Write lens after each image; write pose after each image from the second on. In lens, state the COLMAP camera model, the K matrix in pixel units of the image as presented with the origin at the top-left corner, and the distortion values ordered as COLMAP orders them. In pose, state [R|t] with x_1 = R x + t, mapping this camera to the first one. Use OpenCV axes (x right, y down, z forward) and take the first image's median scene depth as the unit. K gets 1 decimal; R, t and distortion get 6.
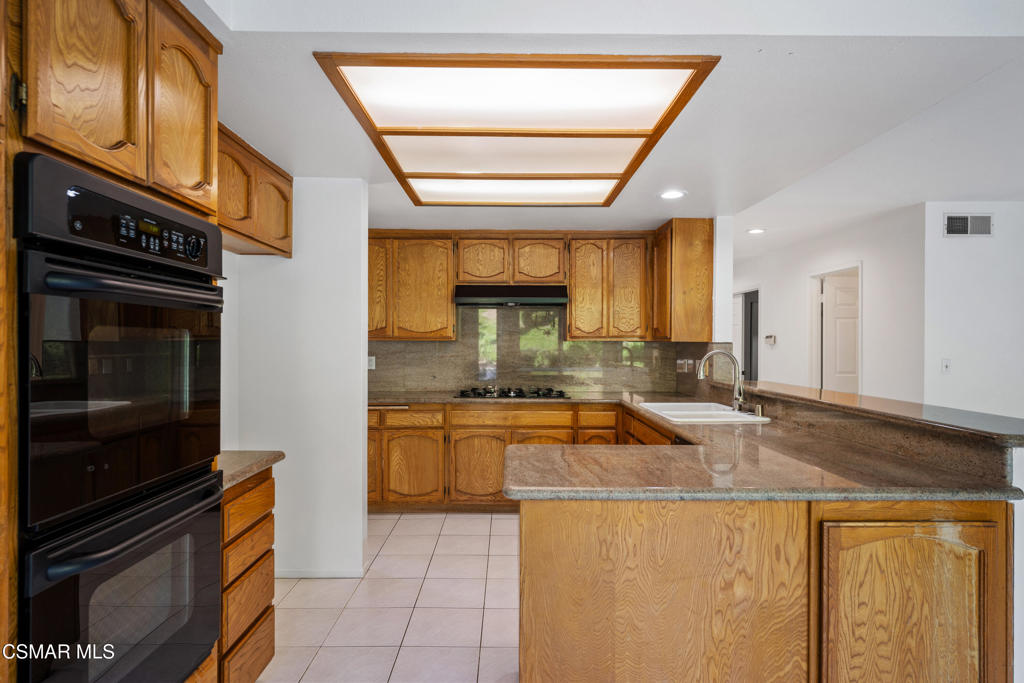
lens RADIAL K [[549.9, 0, 508.8], [0, 549.9, 342.1], [0, 0, 1]] dist [-0.001424, 0.000178]
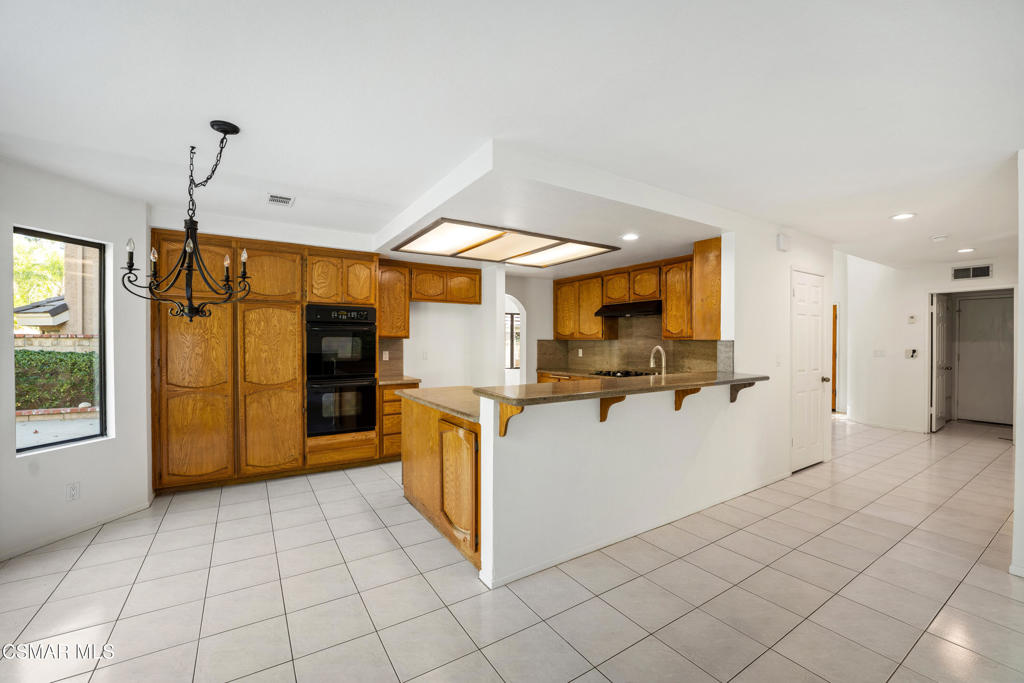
lens RADIAL K [[417.3, 0, 510.8], [0, 417.3, 343.0], [0, 0, 1]] dist [-0.030466, 0.003321]
pose [[0.541705, -0.000575, -0.840568, 0.938378], [0.003599, 0.999992, 0.001636, 0.003250], [0.840561, -0.003911, 0.541703, 0.140163]]
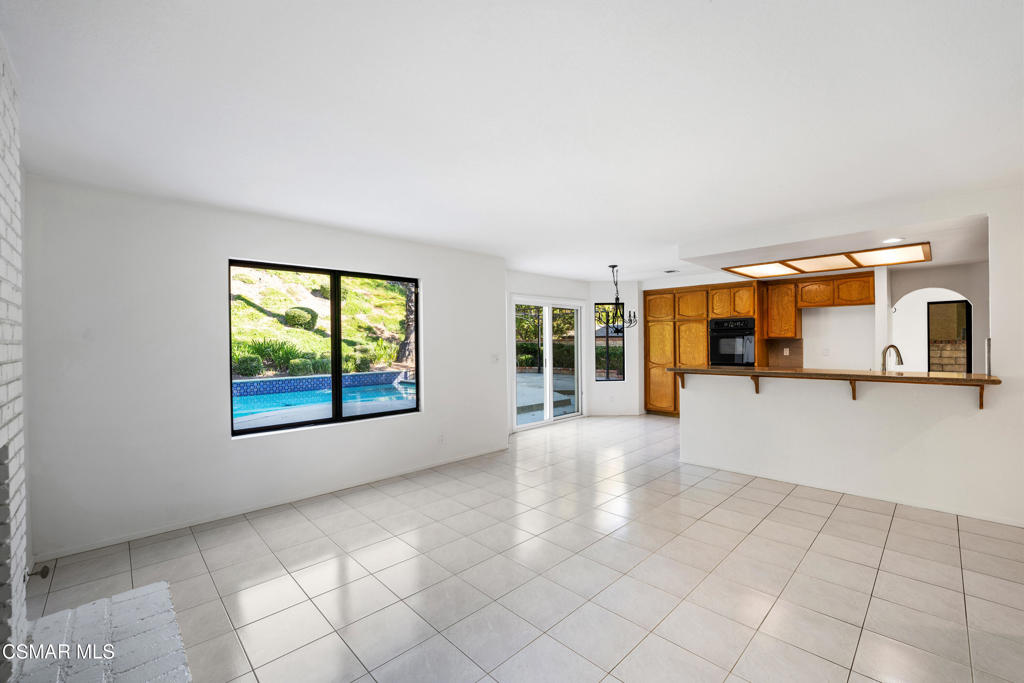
lens RADIAL K [[417.3, 0, 513.7], [0, 417.3, 347.2], [0, 0, 1]] dist [-0.030466, 0.003321]
pose [[-0.719637, 0.010183, -0.694276, 1.623816], [0.009232, 0.999944, 0.005096, 0.006384], [0.694289, -0.002742, -0.719691, 0.979432]]
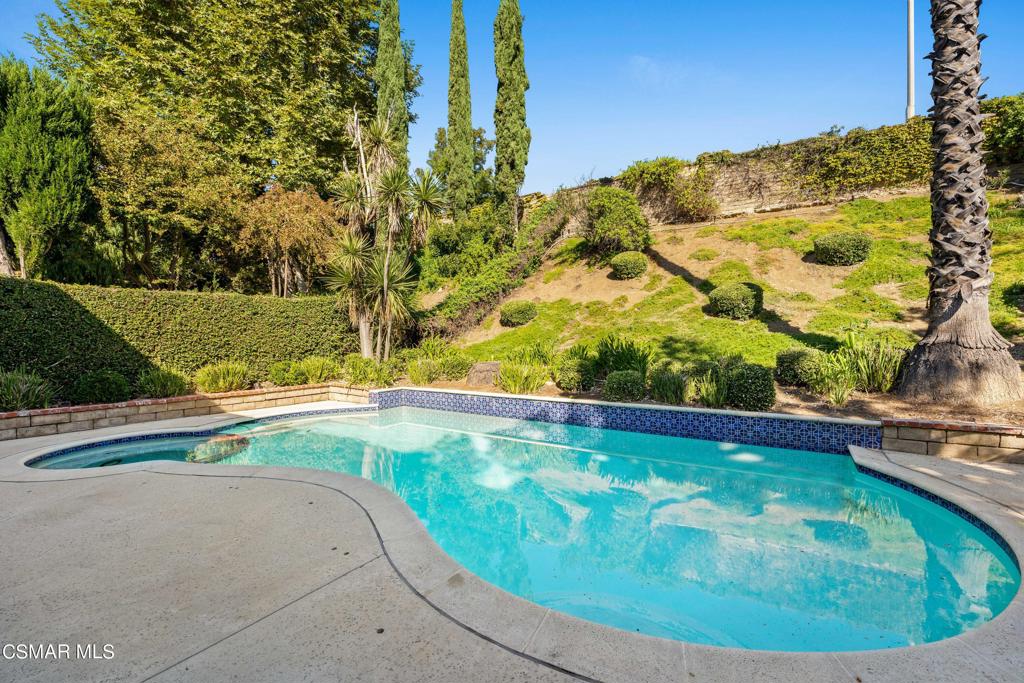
lens RADIAL K [[417.3, 0, 512.3], [0, 417.3, 344.2], [0, 0, 1]] dist [-0.030466, 0.003321]
pose [[-0.829947, 0.000374, 0.557842, -0.016131], [0.003715, 0.999981, 0.004857, -0.032879], [-0.557830, 0.006103, -0.829933, -0.601521]]
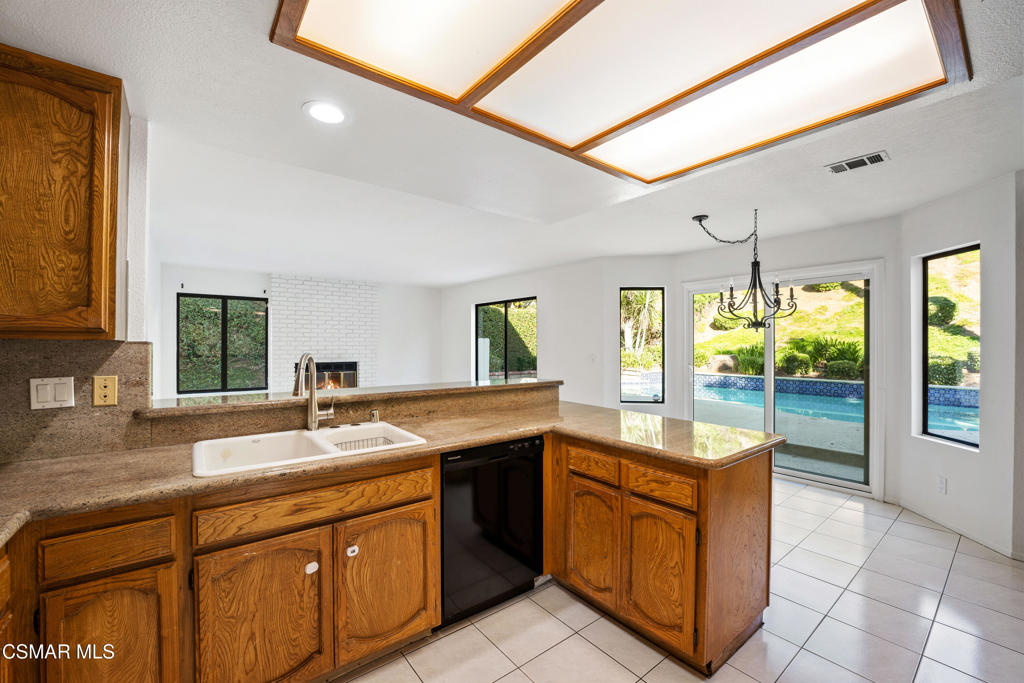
lens RADIAL K [[417.3, 0, 511.9], [0, 417.3, 344.7], [0, 0, 1]] dist [-0.030466, 0.003321]
pose [[-0.616655, -0.006316, 0.787208, -0.197494], [-0.007393, 0.999970, 0.002232, 0.001618], [-0.787198, -0.004443, -0.616684, 1.021068]]
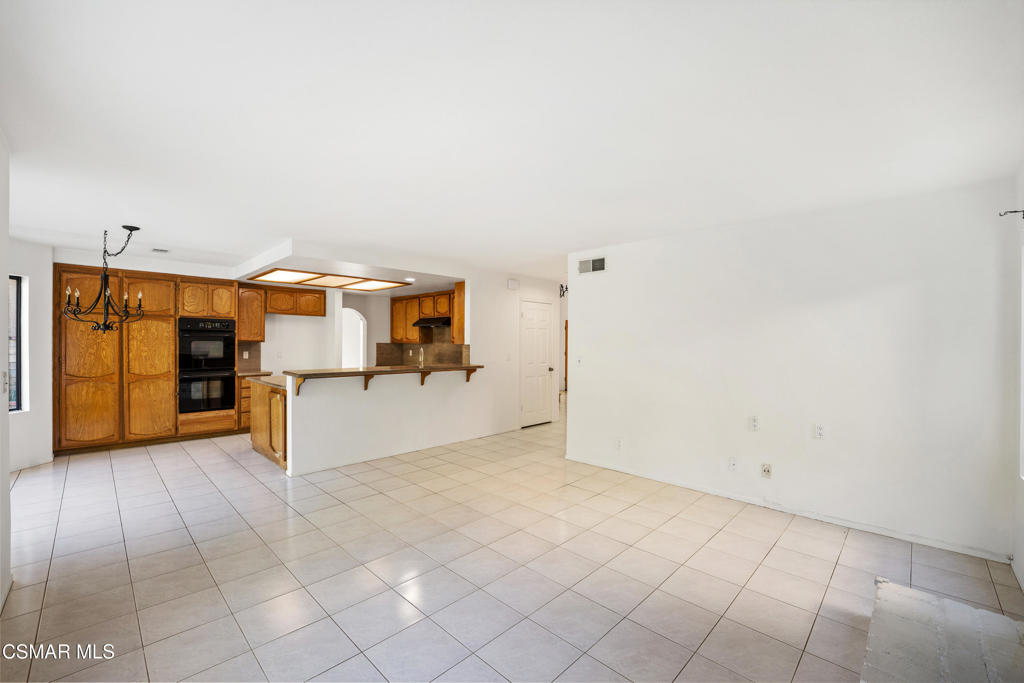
lens RADIAL K [[417.3, 0, 507.9], [0, 417.3, 343.3], [0, 0, 1]] dist [-0.030466, 0.003321]
pose [[0.716378, -0.000579, -0.697712, 1.614193], [0.000205, 1.000000, -0.000619, -0.003037], [0.697712, 0.000301, 0.716378, 0.048622]]
